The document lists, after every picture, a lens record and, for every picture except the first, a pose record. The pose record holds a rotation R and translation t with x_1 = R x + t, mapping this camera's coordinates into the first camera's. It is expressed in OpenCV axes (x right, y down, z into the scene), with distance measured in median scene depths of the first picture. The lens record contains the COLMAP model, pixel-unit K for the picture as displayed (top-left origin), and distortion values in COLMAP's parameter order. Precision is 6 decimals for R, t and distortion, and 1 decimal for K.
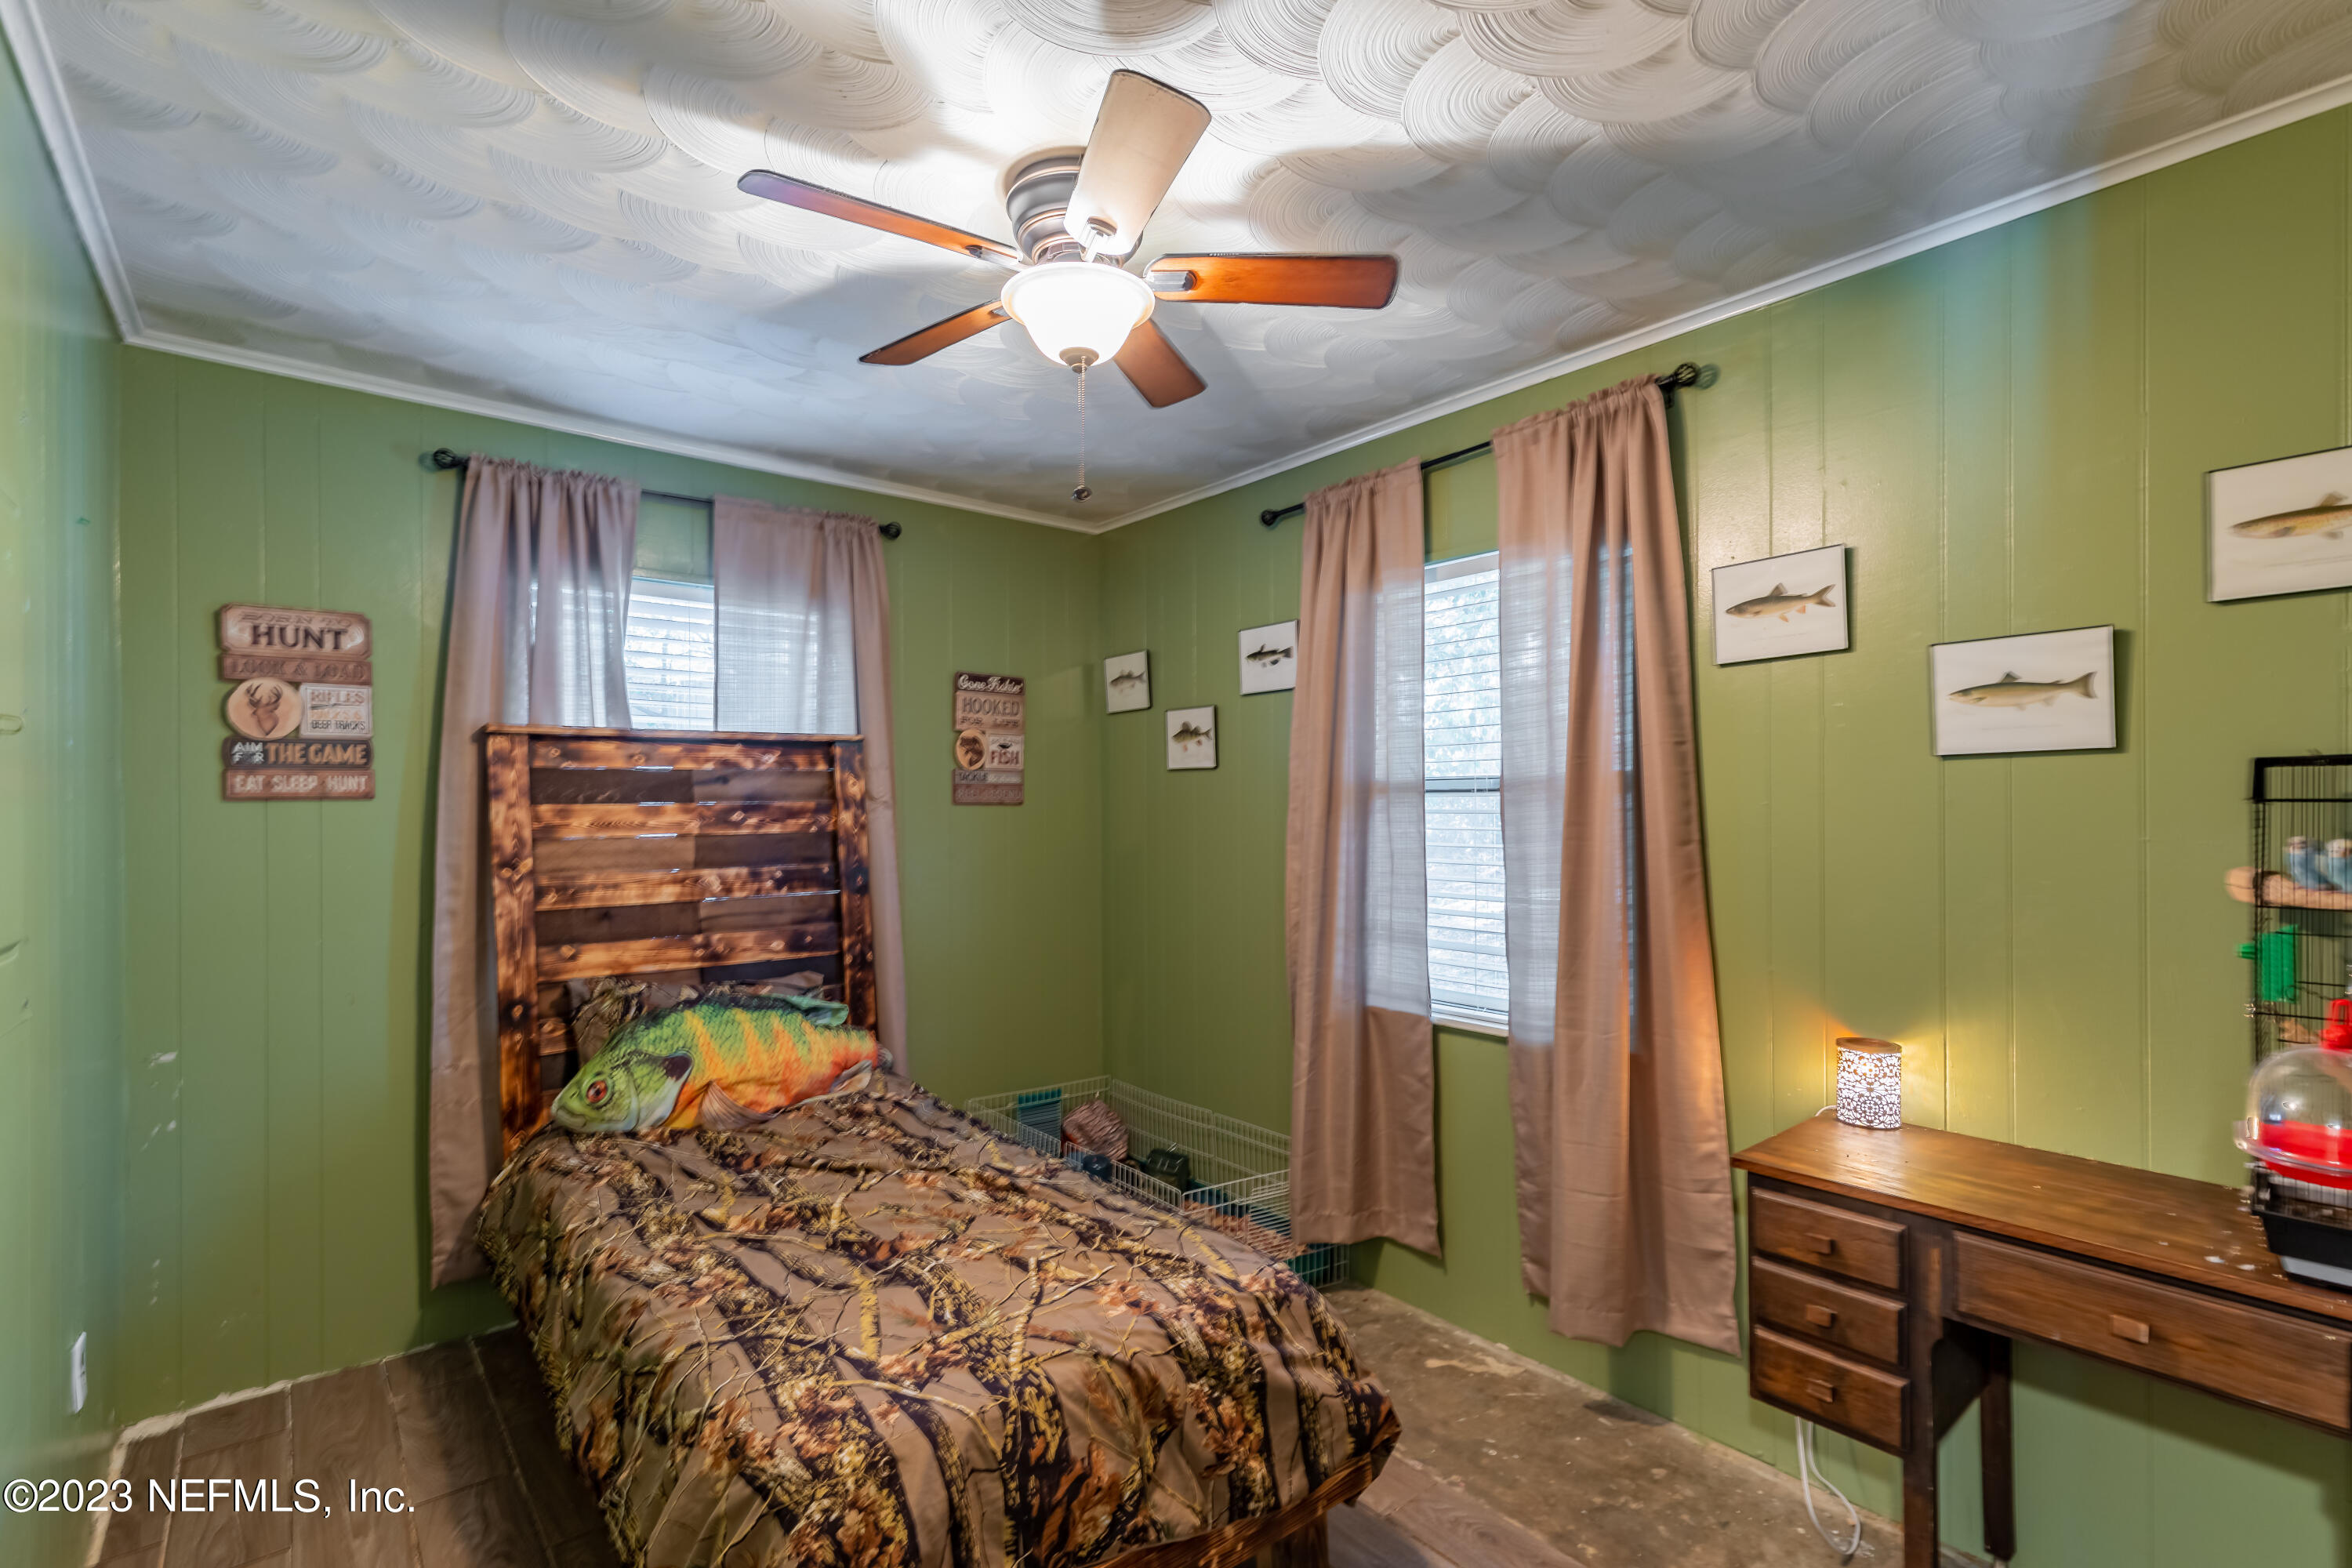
lens RADIAL K [[1077.9, 0, 1177.2], [0, 1077.9, 793.0], [0, 0, 1]] dist [0.009202, -0.002999]
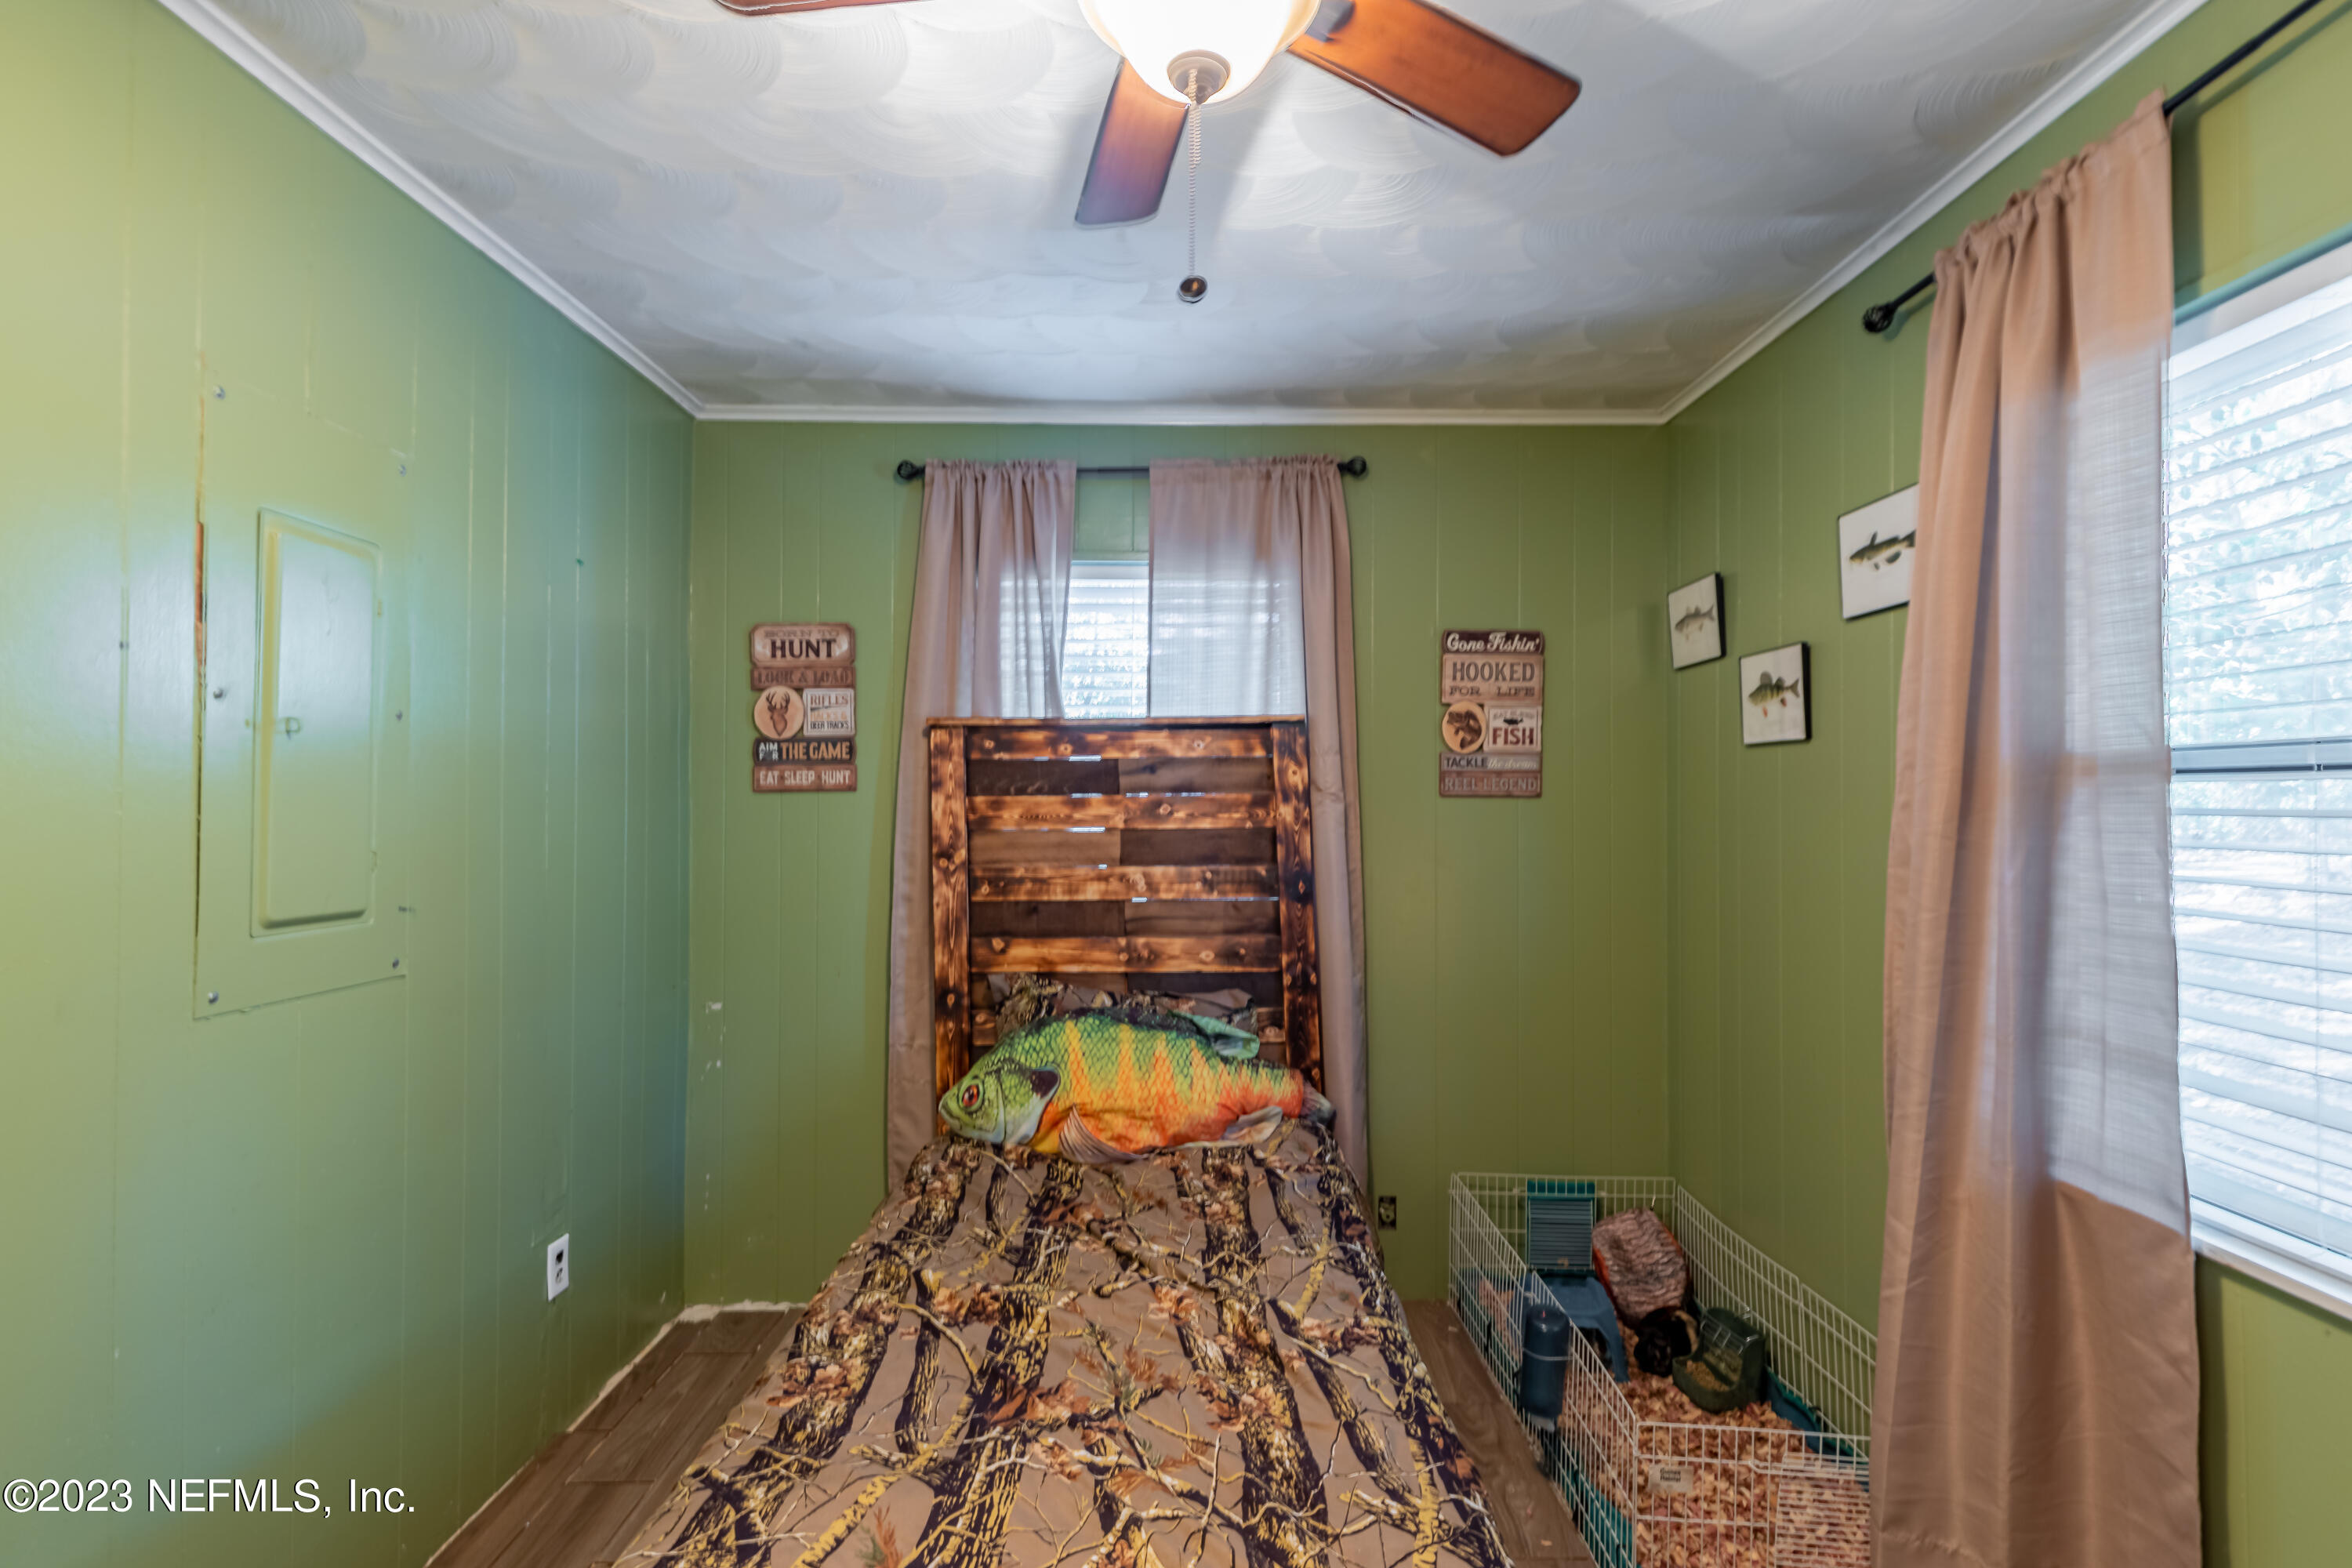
lens RADIAL K [[1077.9, 0, 1176.3], [0, 1077.9, 782.9], [0, 0, 1]] dist [0.009202, -0.002999]
pose [[0.775921, -0.006863, -0.630793, 0.187402], [0.005249, 0.999976, -0.004422, 0.003851], [0.630808, 0.000120, 0.775939, 0.335199]]
